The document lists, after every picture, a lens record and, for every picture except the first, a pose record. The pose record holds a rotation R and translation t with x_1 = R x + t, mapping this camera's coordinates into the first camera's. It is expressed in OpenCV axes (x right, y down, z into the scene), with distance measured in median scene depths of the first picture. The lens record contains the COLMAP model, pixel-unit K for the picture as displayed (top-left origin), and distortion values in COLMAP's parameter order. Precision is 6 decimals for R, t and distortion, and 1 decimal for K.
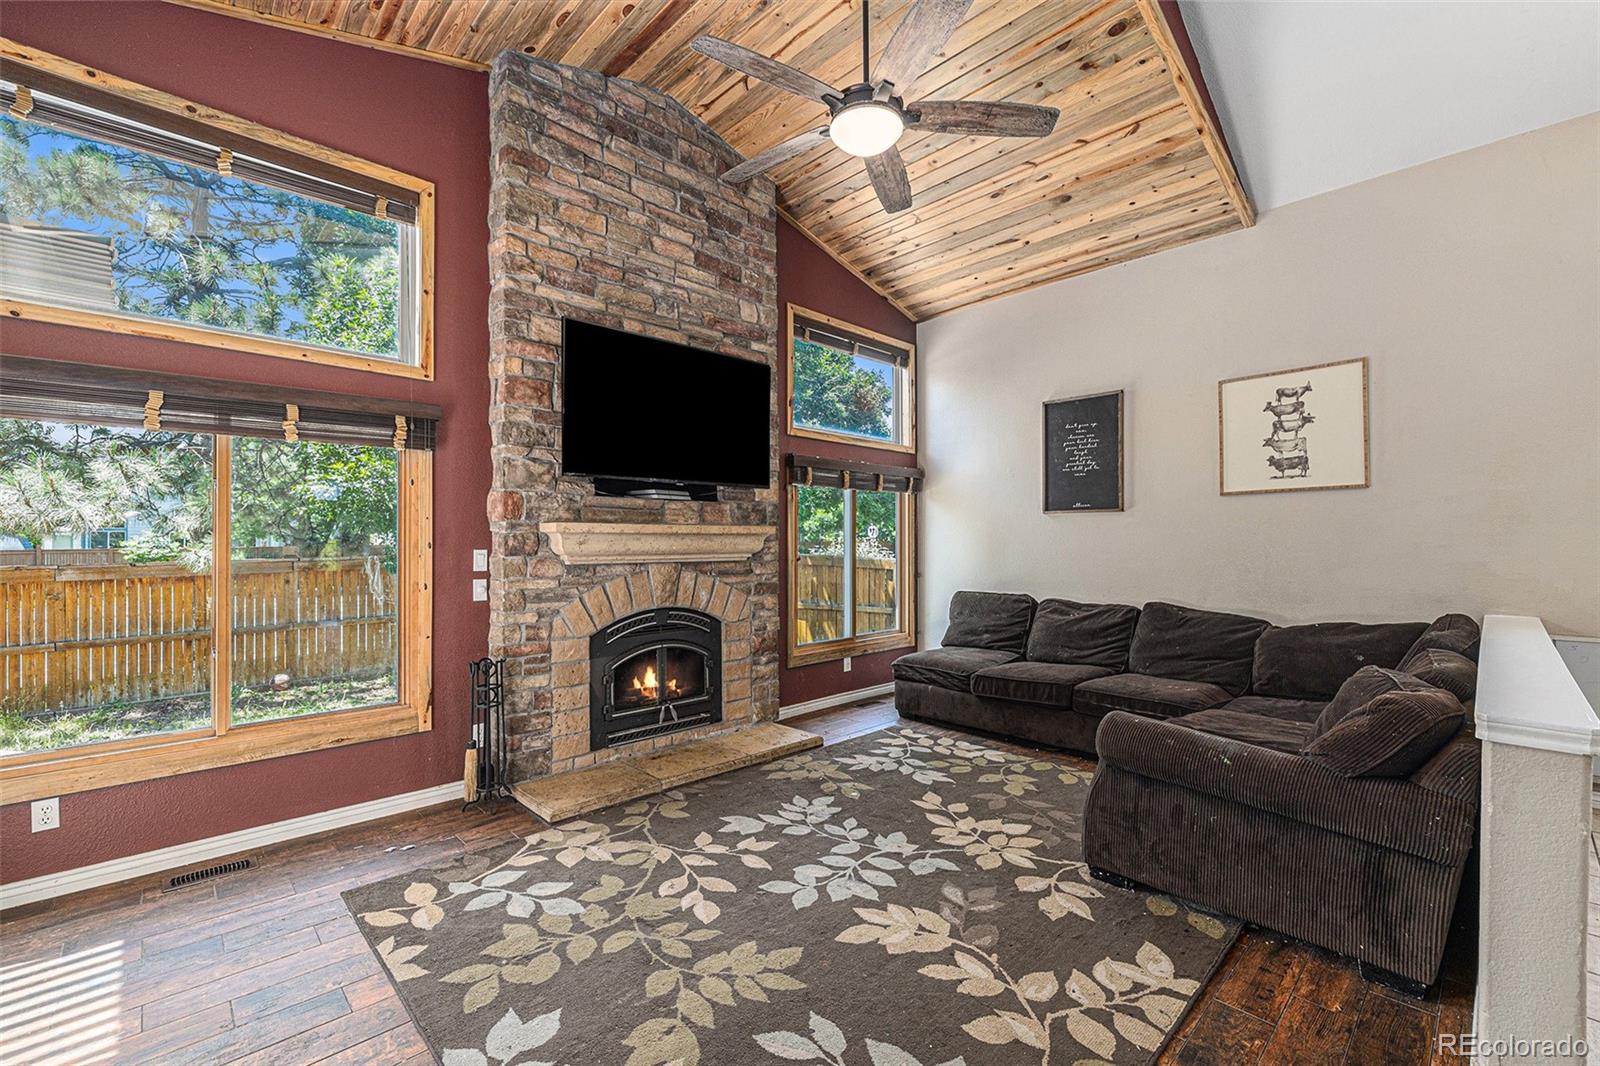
lens RADIAL K [[671.9, 0, 791.0], [0, 671.9, 531.2], [0, 0, 1]] dist [-0.000372, 0.000891]
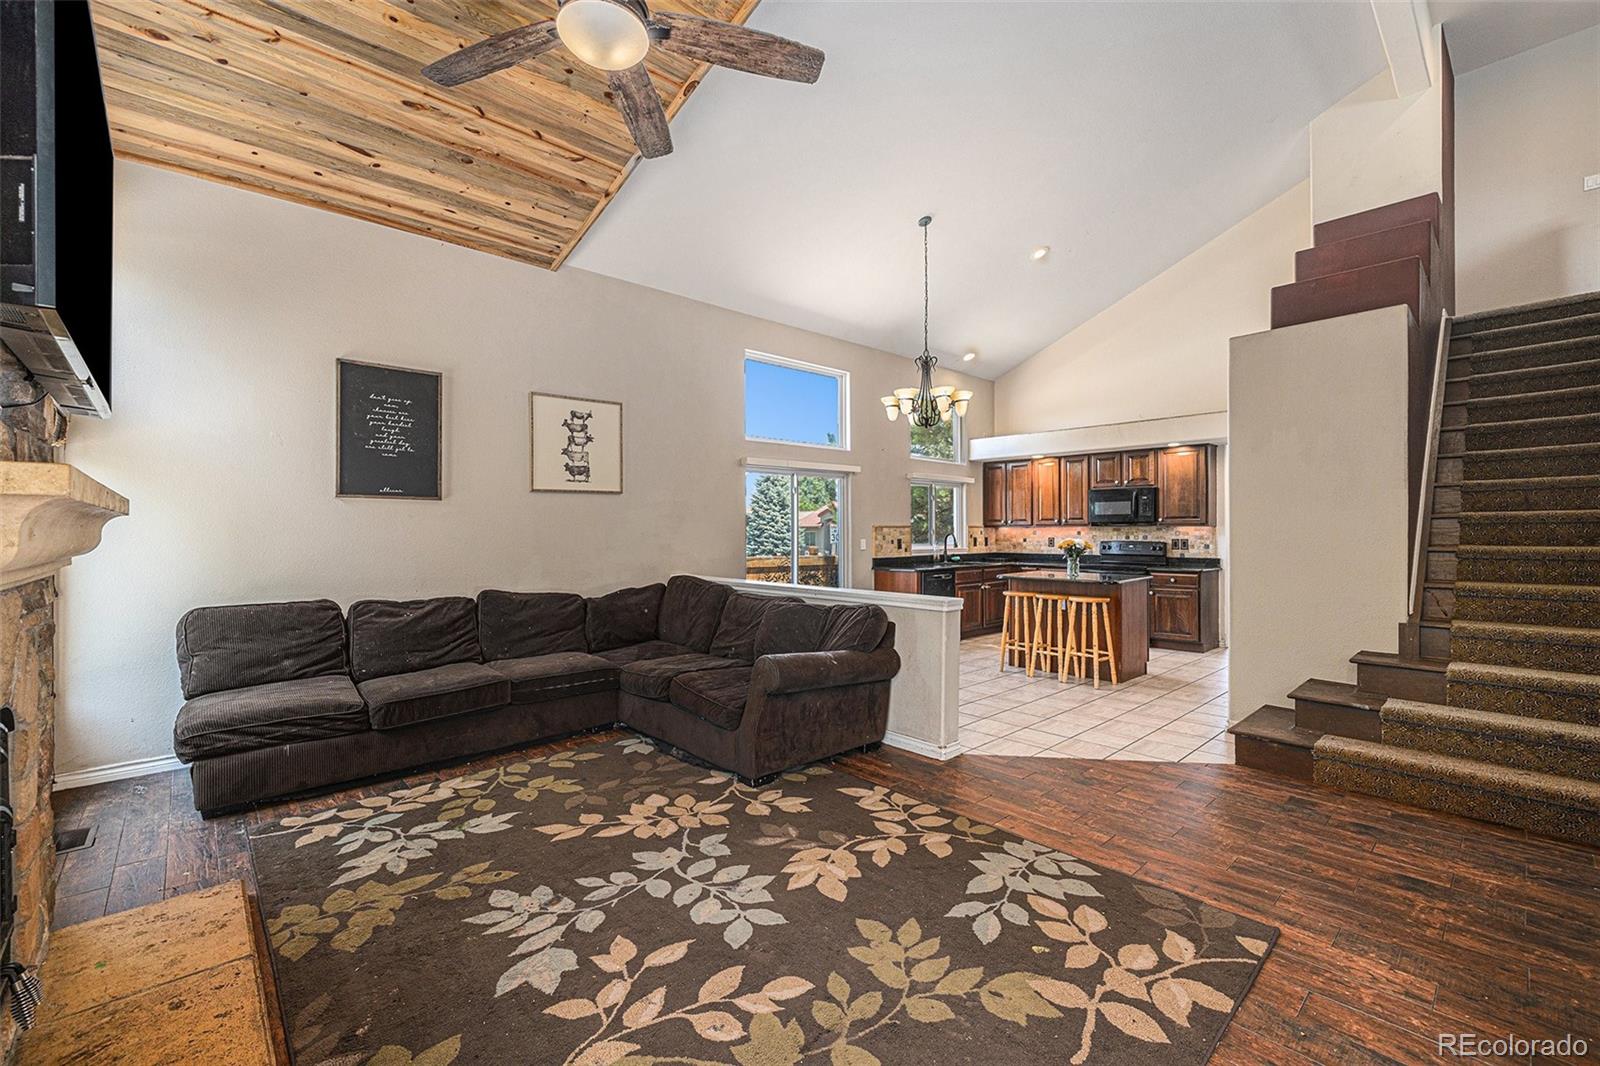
lens RADIAL K [[671.9, 0, 797.3], [0, 671.9, 523.2], [0, 0, 1]] dist [-0.000372, 0.000891]
pose [[0.021767, 0.012073, 0.999690, -0.652083], [-0.013374, 0.999841, -0.011784, 0.011605], [-0.999674, -0.013114, 0.021925, 0.678087]]
